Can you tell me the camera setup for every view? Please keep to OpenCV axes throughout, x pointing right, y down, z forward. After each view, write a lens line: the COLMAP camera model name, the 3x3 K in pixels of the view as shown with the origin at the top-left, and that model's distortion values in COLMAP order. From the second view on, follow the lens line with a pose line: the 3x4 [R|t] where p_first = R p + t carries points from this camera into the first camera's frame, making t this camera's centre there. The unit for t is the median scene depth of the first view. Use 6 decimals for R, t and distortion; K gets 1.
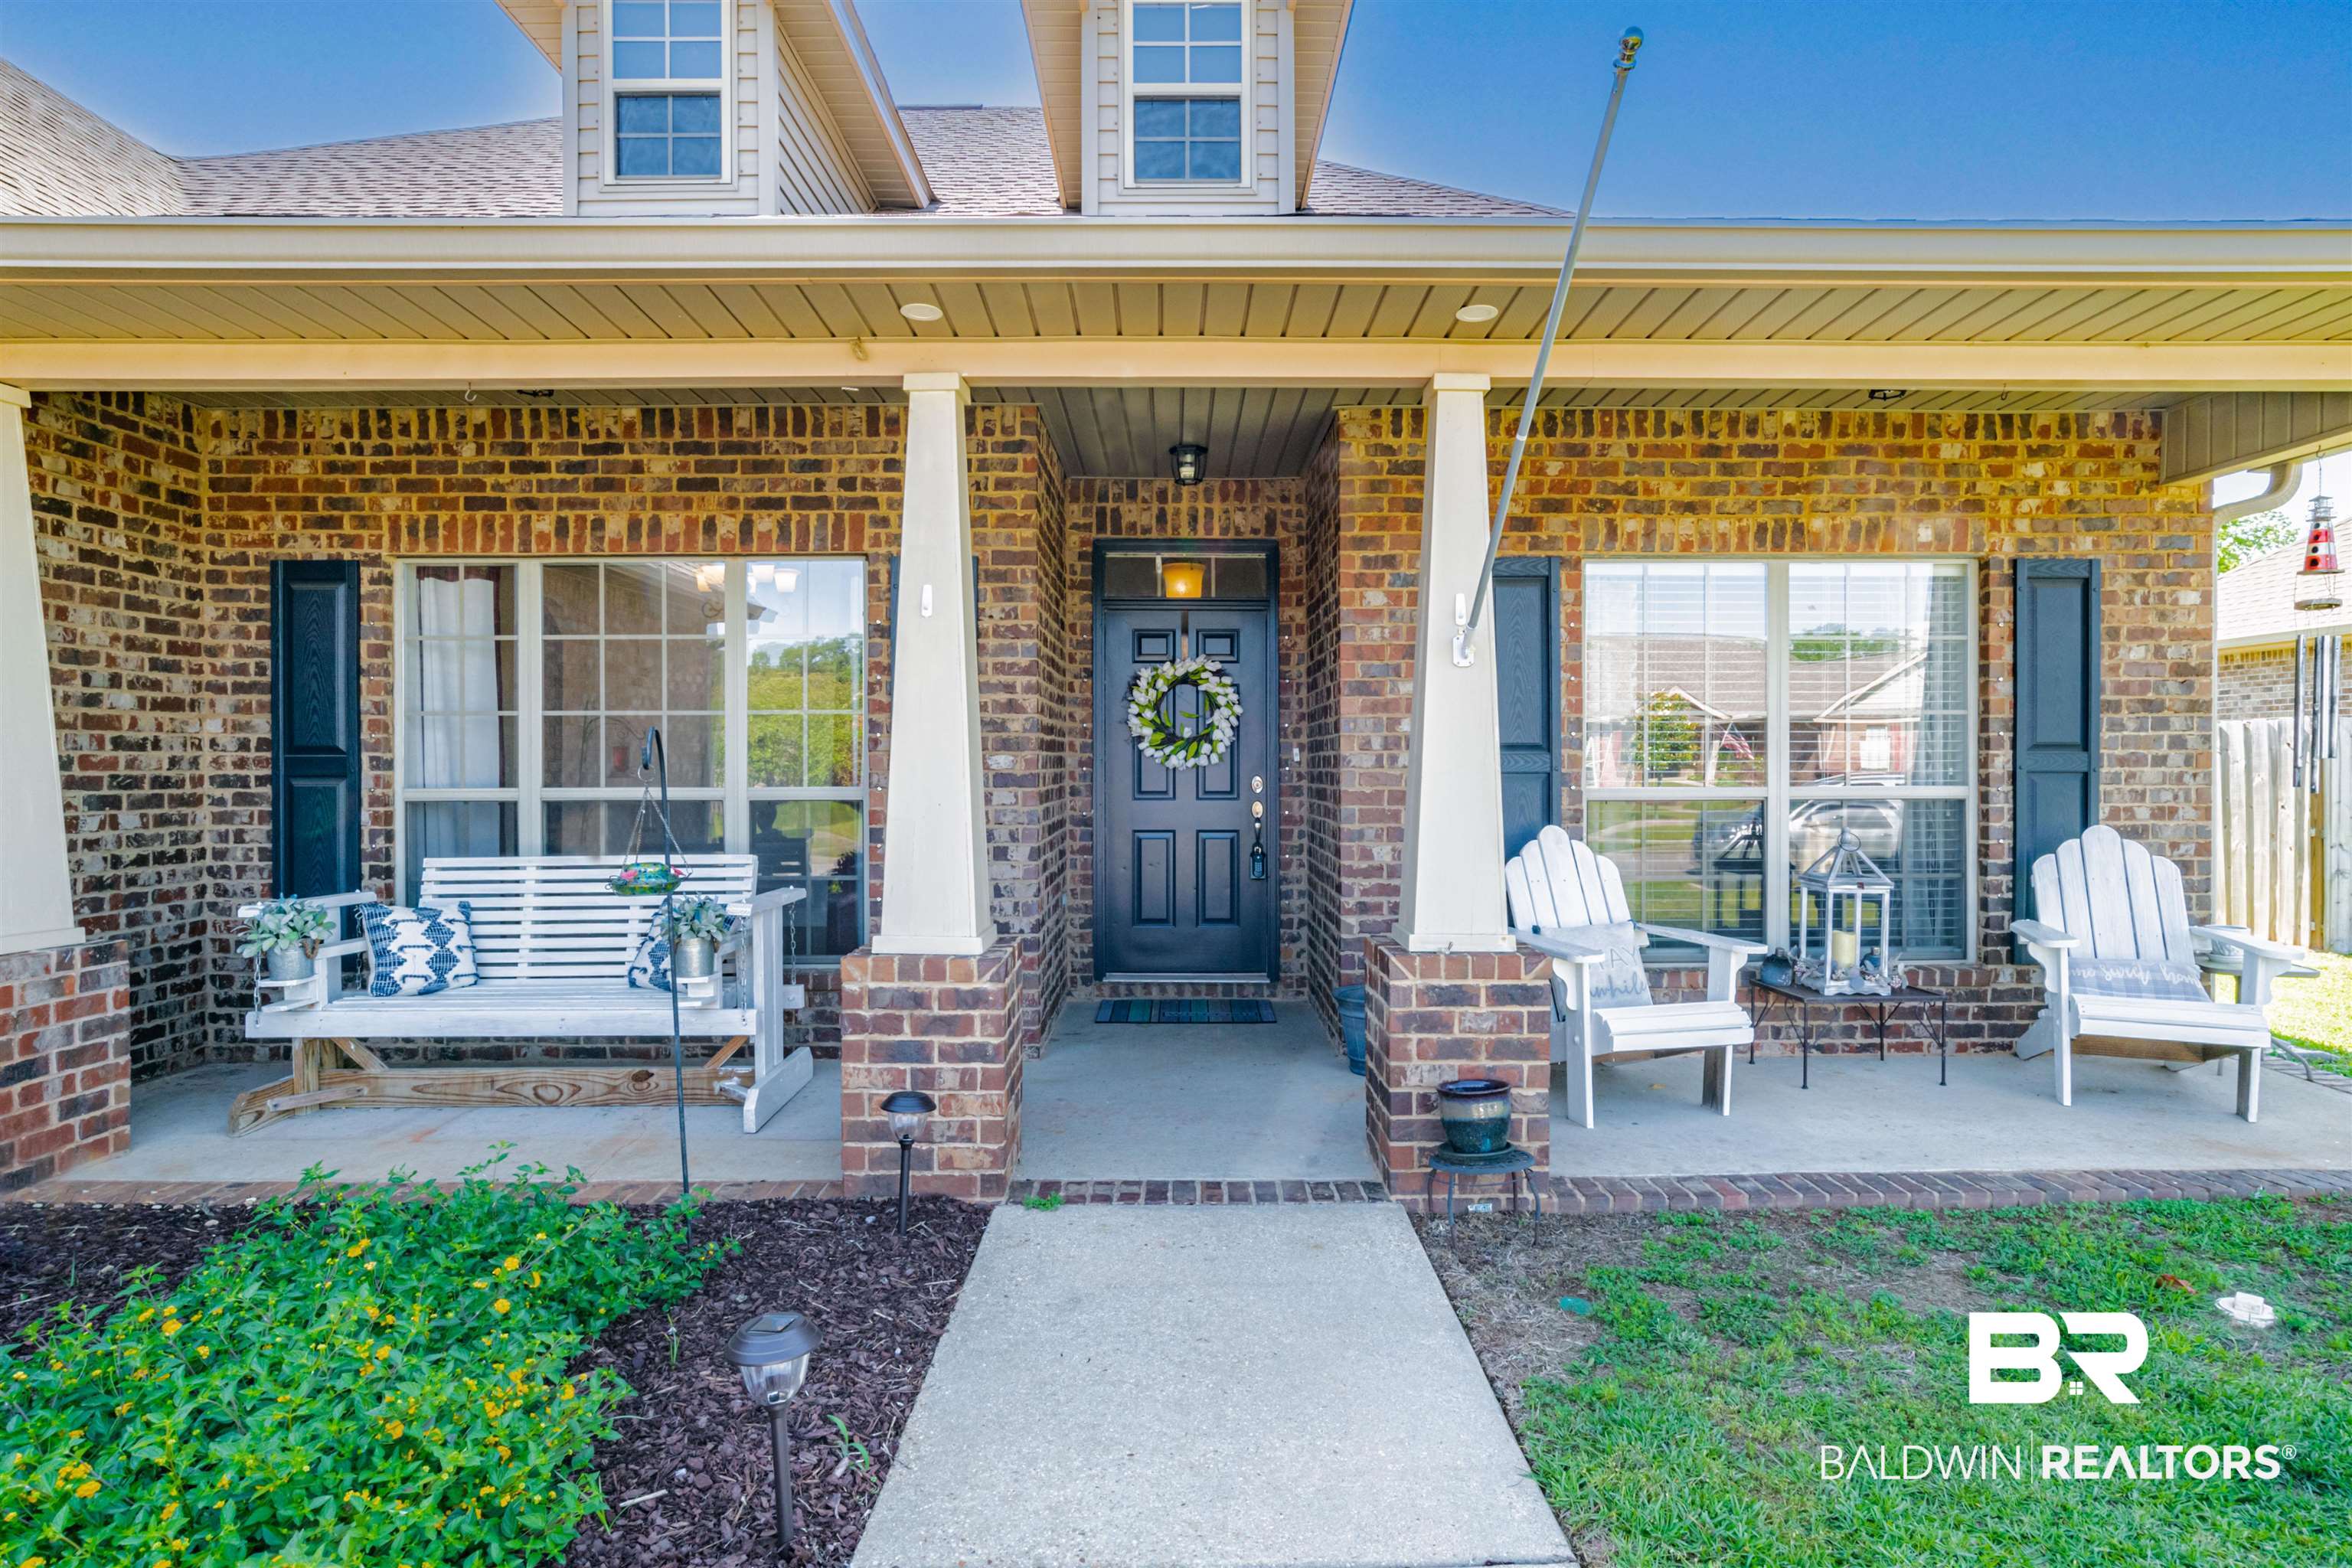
lens RADIAL K [[1248.7, 0, 1135.8], [0, 1248.7, 774.2], [0, 0, 1]] dist [-0.017306, 0.004611]
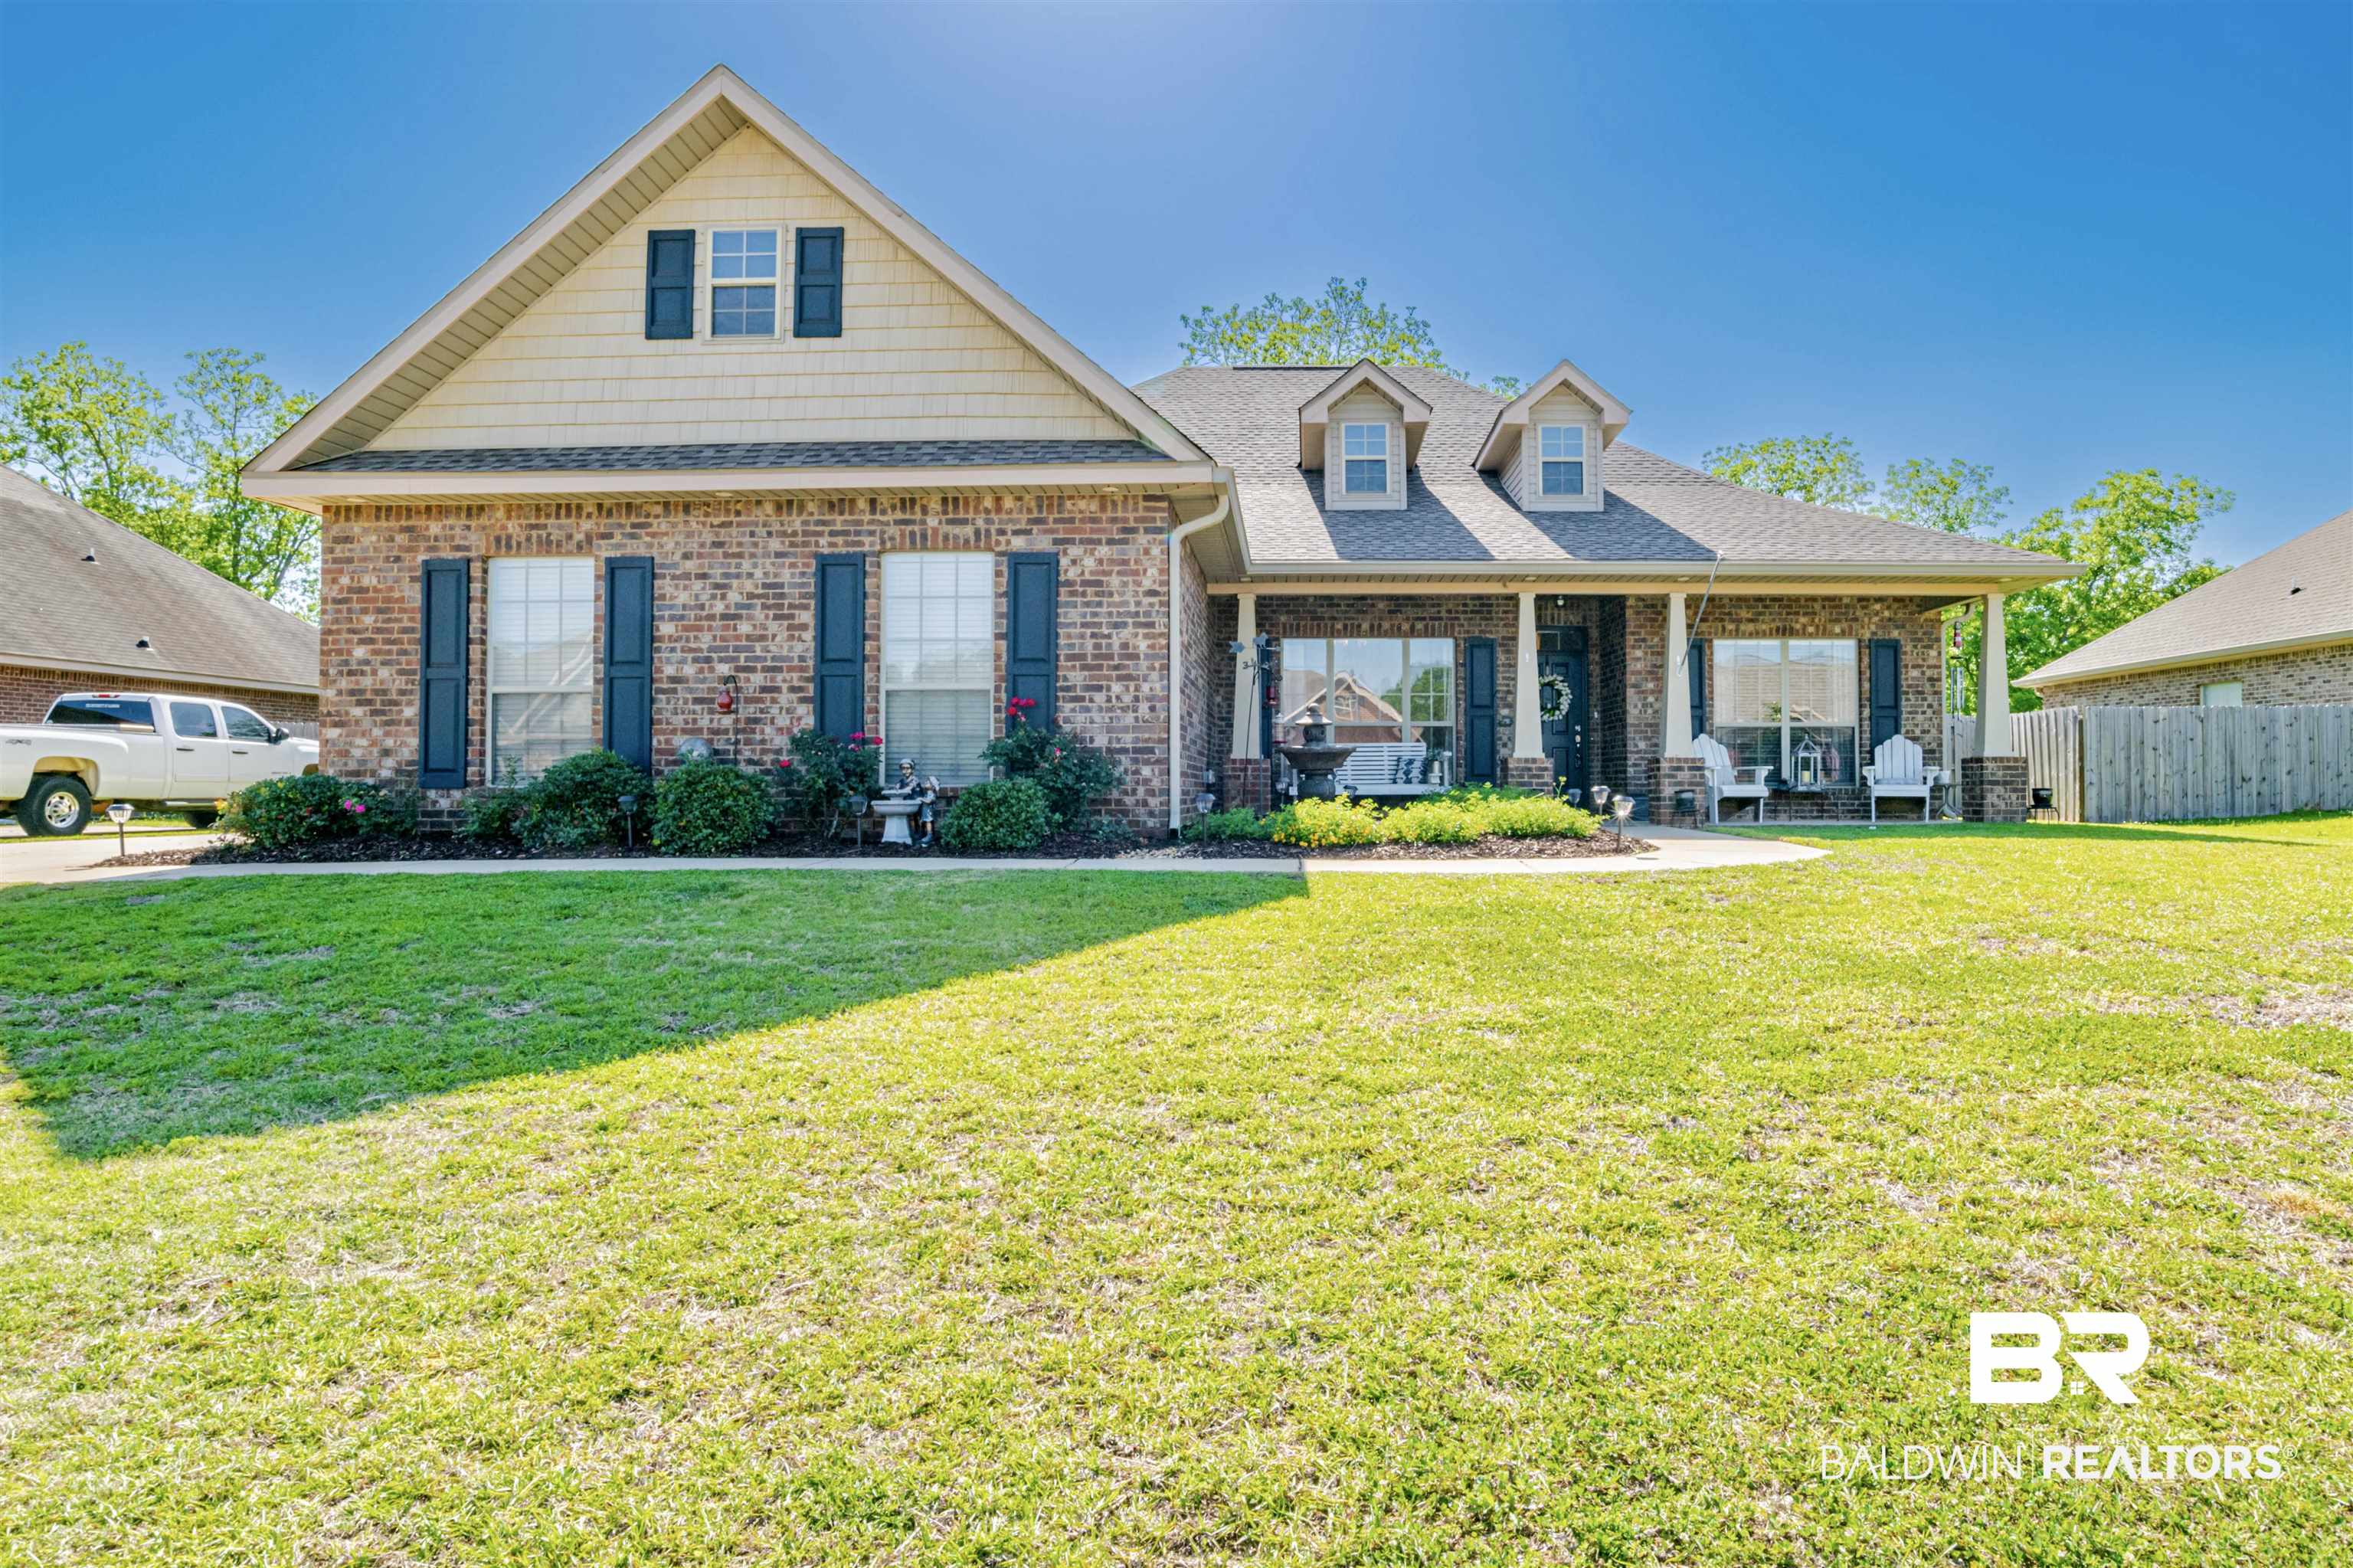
lens RADIAL K [[1405.4, 0, 1184.4], [0, 1405.4, 783.0], [0, 0, 1]] dist [-0.048413, -0.000348]
pose [[0.999816, 0.001263, -0.019129, -0.754305], [-0.001649, 0.999794, -0.020211, 0.210979], [0.019100, 0.020239, 0.999613, -2.107581]]
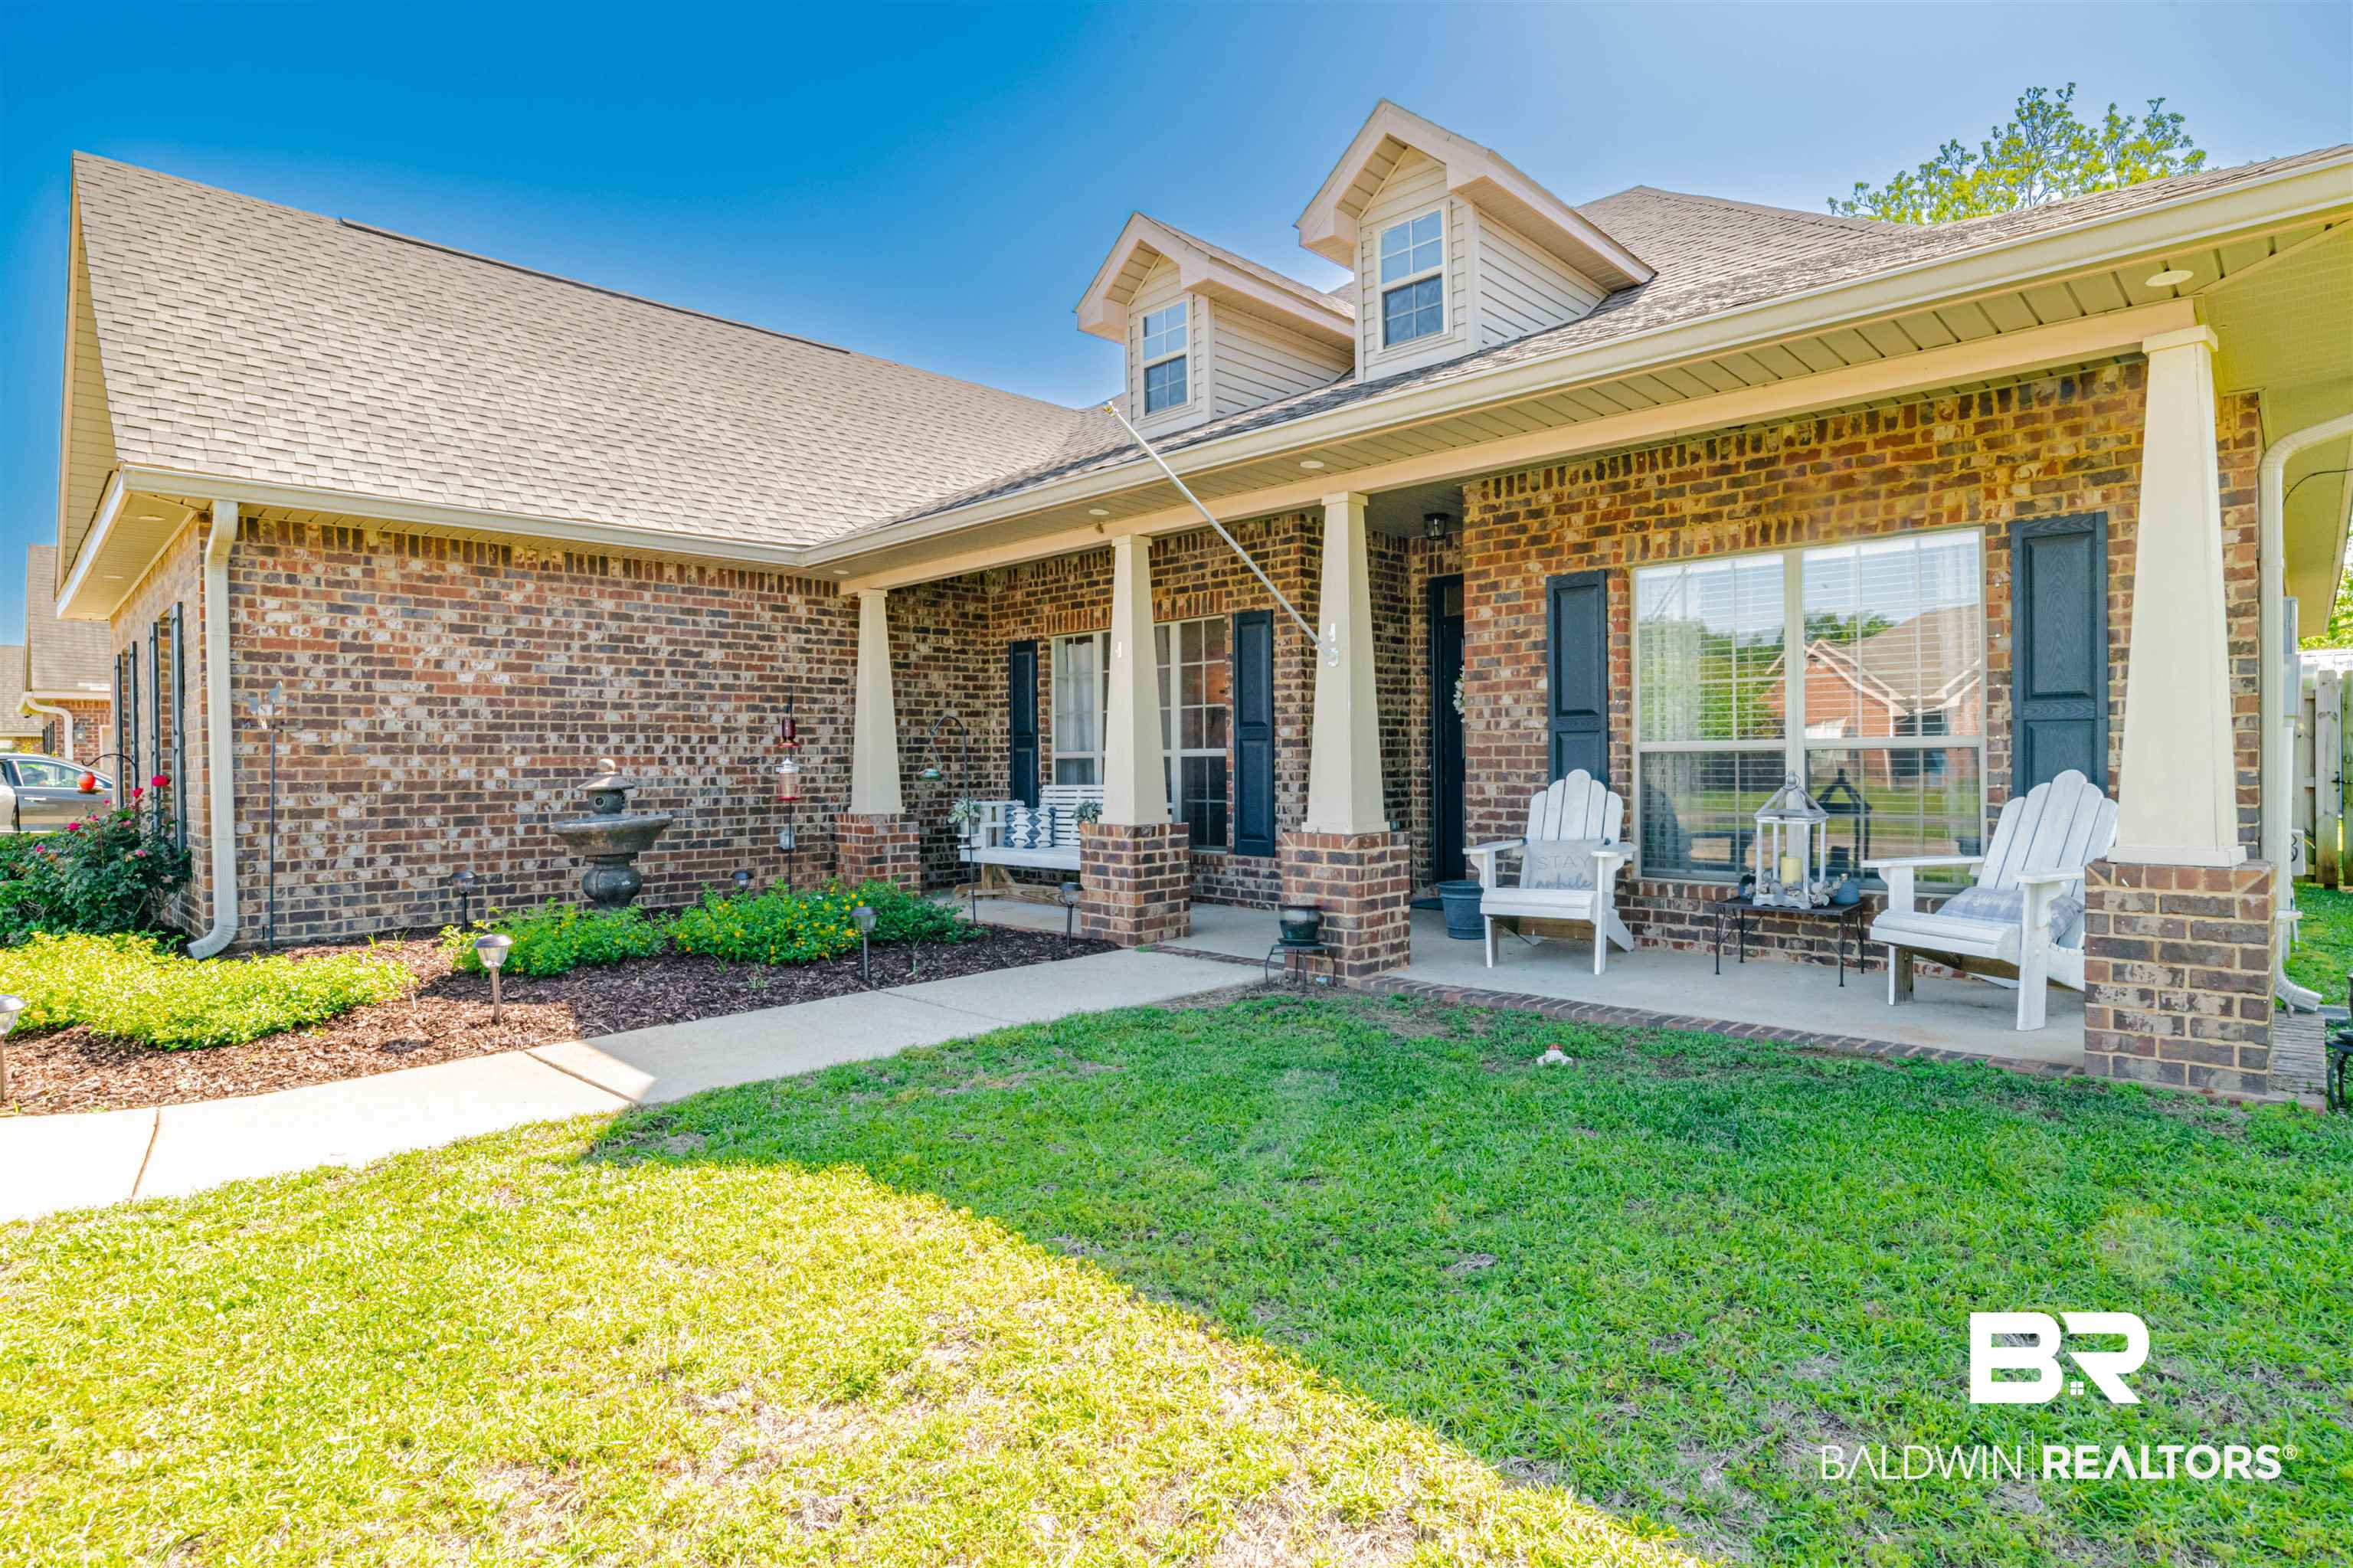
lens RADIAL K [[1198.3, 0, 1209.8], [0, 1198.3, 779.2], [0, 0, 1]] dist [-0.050305, 0.015917]
pose [[0.723948, 0.004830, -0.689837, 0.911170], [0.003169, 0.999942, 0.010327, 0.035682], [0.689847, -0.009662, 0.723891, -0.215914]]
